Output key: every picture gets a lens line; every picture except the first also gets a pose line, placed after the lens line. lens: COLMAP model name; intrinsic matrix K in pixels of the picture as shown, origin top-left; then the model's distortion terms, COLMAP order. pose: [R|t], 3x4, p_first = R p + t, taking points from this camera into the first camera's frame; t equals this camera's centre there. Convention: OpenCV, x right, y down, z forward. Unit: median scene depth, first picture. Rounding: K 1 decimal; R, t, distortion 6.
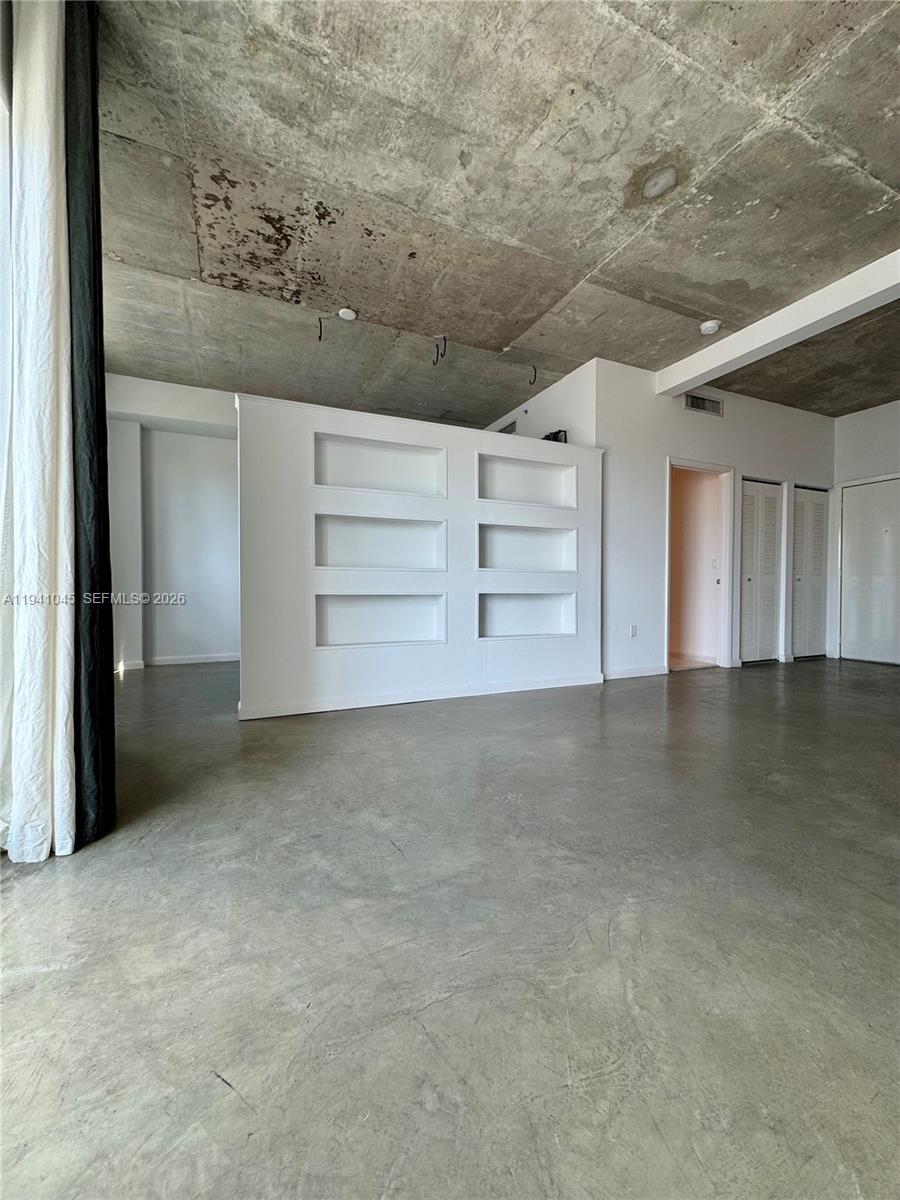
lens RADIAL K [[479.3, 0, 452.7], [0, 479.3, 599.7], [0, 0, 1]] dist [-0.000569, -0.000013]
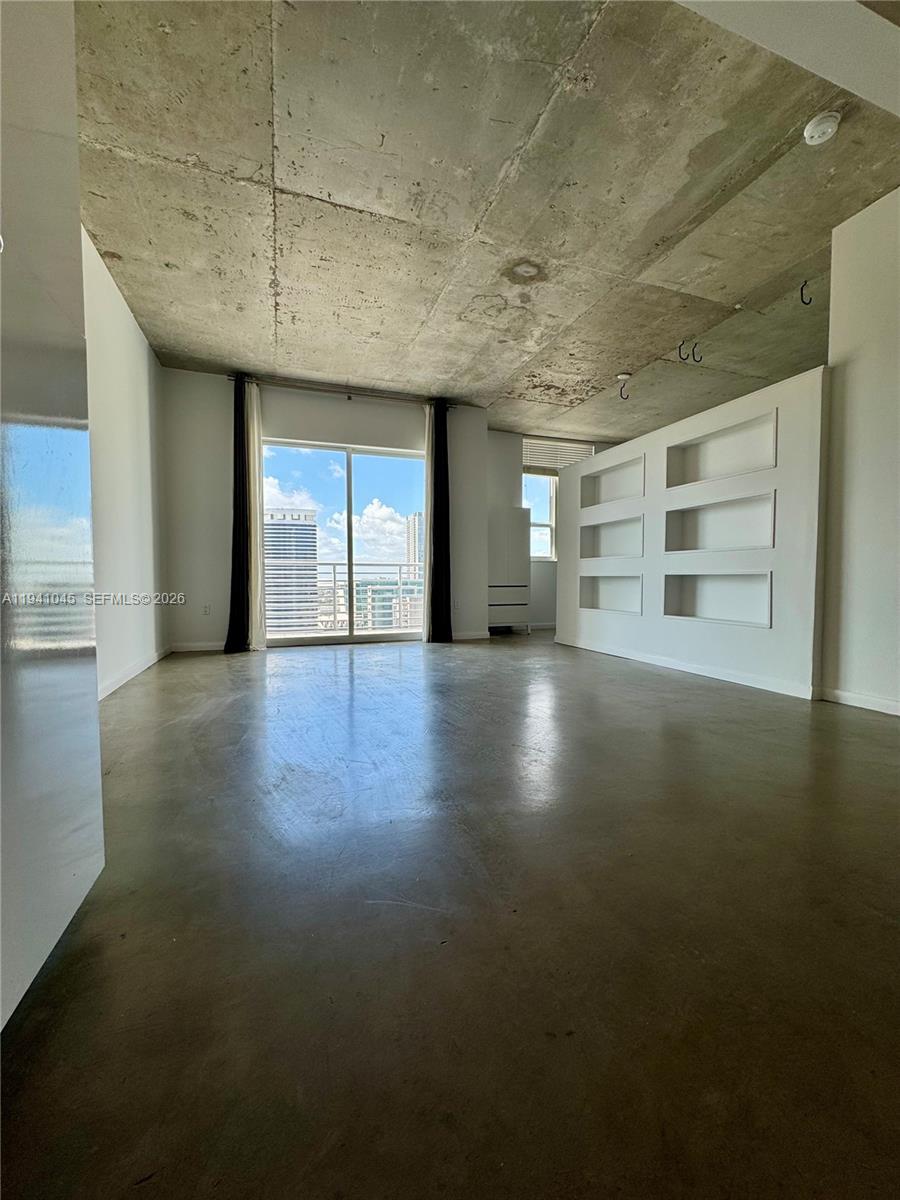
lens RADIAL K [[479.3, 0, 456.7], [0, 479.3, 599.8], [0, 0, 1]] dist [-0.000569, -0.000013]
pose [[-0.068738, 0.044552, -0.996639, 1.794383], [-0.016209, 0.998821, 0.045768, 0.004594], [0.997503, 0.019301, -0.067934, 0.891776]]
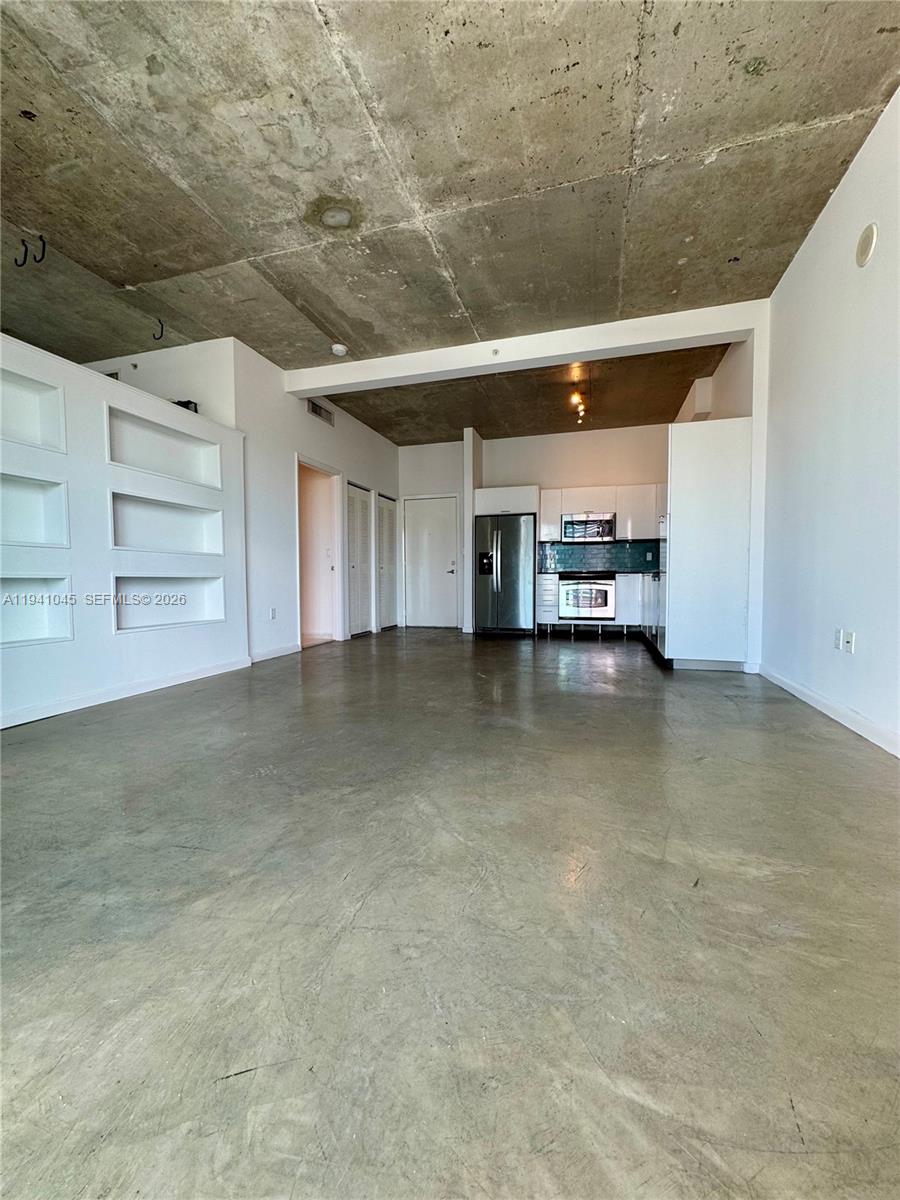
lens RADIAL K [[479.3, 0, 451.1], [0, 479.3, 600.1], [0, 0, 1]] dist [-0.000569, -0.000013]
pose [[0.658913, -0.036773, 0.751320, -0.280867], [0.021041, 0.999315, 0.030458, 0.021646], [-0.751925, -0.004261, 0.659235, 0.026160]]
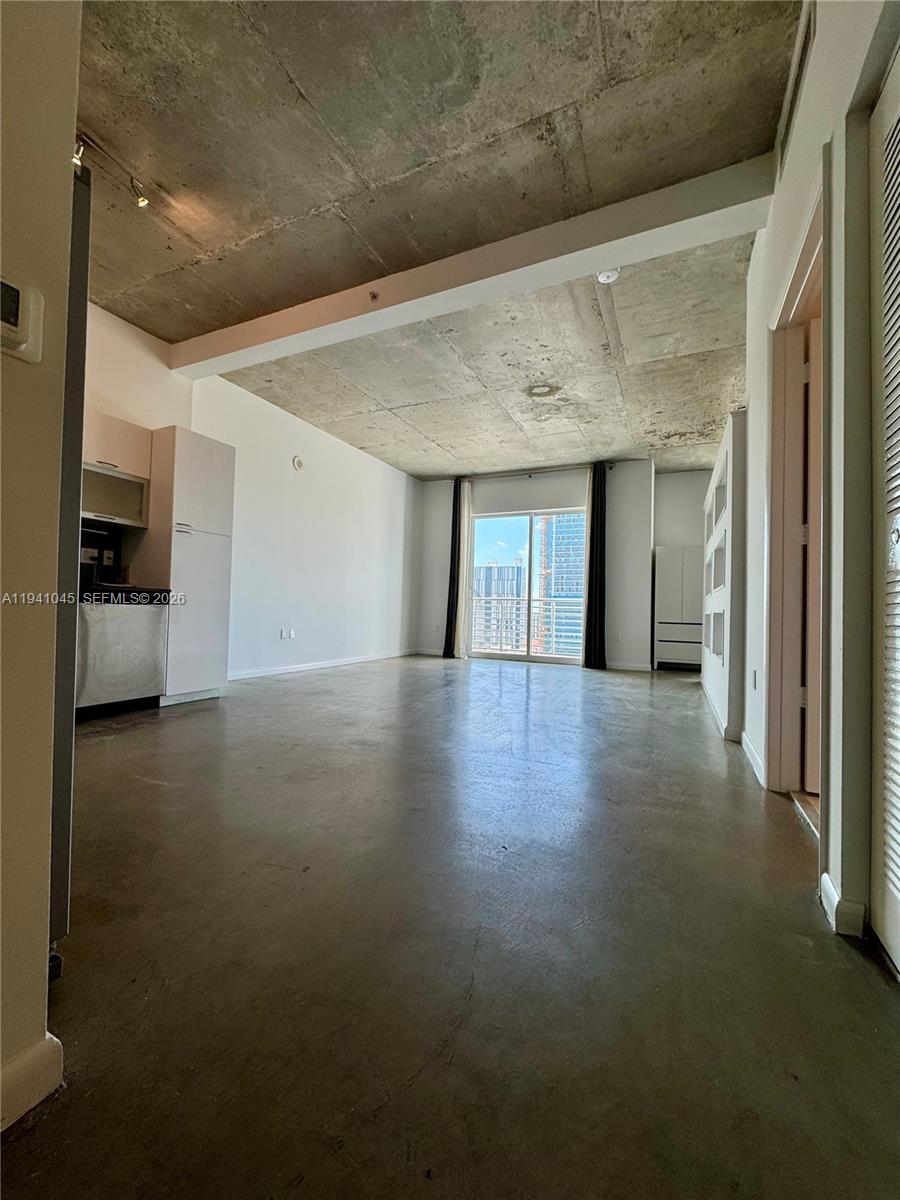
lens RADIAL K [[479.3, 0, 454.5], [0, 479.3, 599.6], [0, 0, 1]] dist [-0.000569, -0.000013]
pose [[-0.757939, -0.037756, -0.651232, 1.843784], [-0.045176, 0.998965, -0.005339, -0.014909], [0.650759, 0.025373, -0.758860, 2.180507]]
